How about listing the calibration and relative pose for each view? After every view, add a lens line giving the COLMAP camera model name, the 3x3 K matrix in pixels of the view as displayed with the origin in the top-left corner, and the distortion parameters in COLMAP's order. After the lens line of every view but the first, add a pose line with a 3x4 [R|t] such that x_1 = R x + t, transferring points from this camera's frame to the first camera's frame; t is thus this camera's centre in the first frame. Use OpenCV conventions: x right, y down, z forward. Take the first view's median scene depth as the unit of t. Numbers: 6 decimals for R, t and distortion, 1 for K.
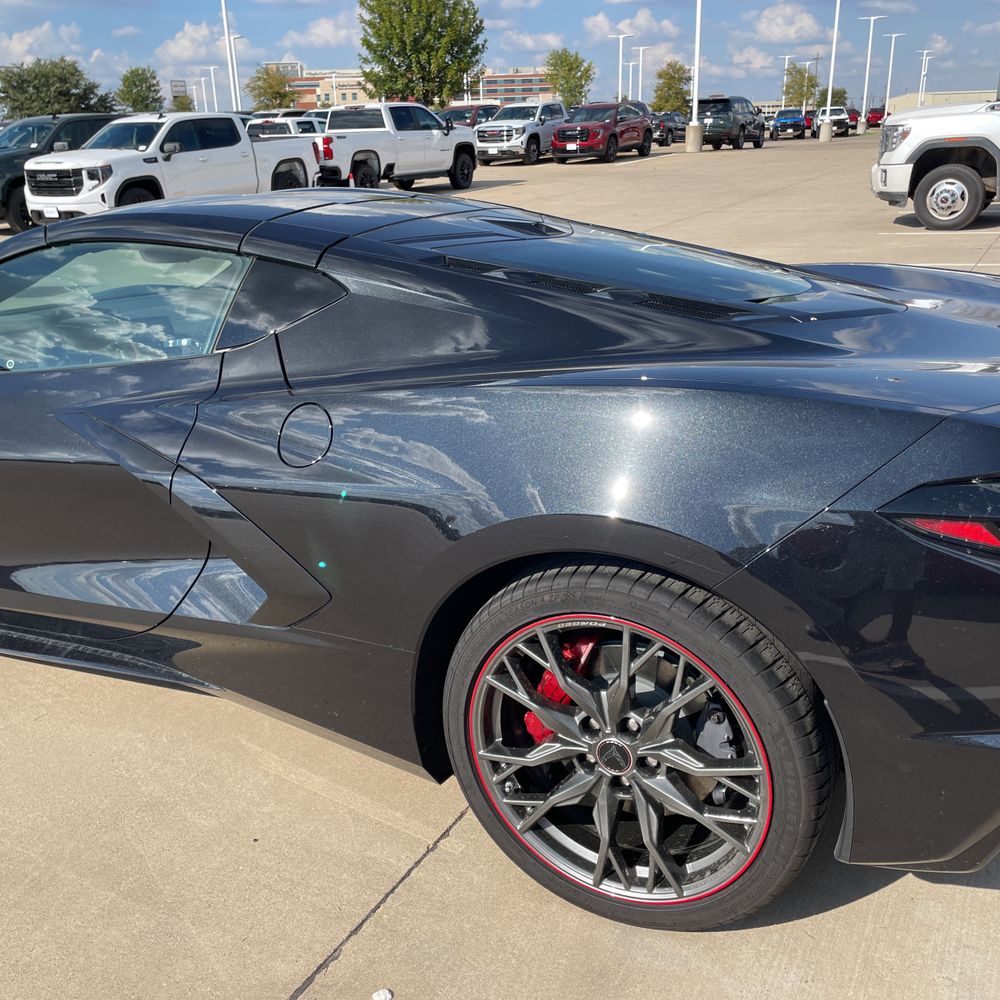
lens RADIAL K [[996.0, 0, 494.6], [0, 996.0, 510.2], [0, 0, 1]] dist [0.078566, -0.115511]
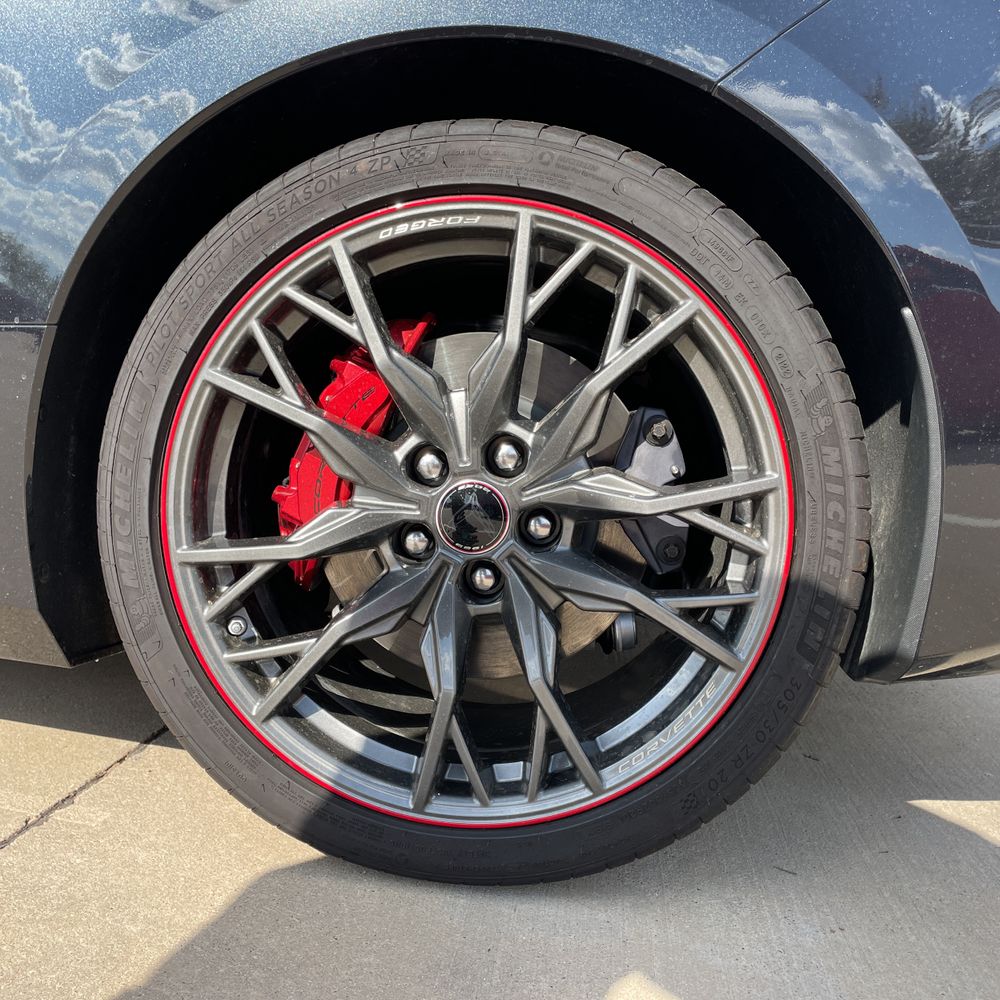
lens RADIAL K [[1017.0, 0, 510.0], [0, 1017.0, 490.3], [0, 0, 1]] dist [0.092834, -0.128798]
pose [[0.917828, 0.065221, 0.391585, -0.066893], [0.022664, 0.976194, -0.215714, 0.338741], [-0.396332, 0.206863, 0.894499, 0.512747]]
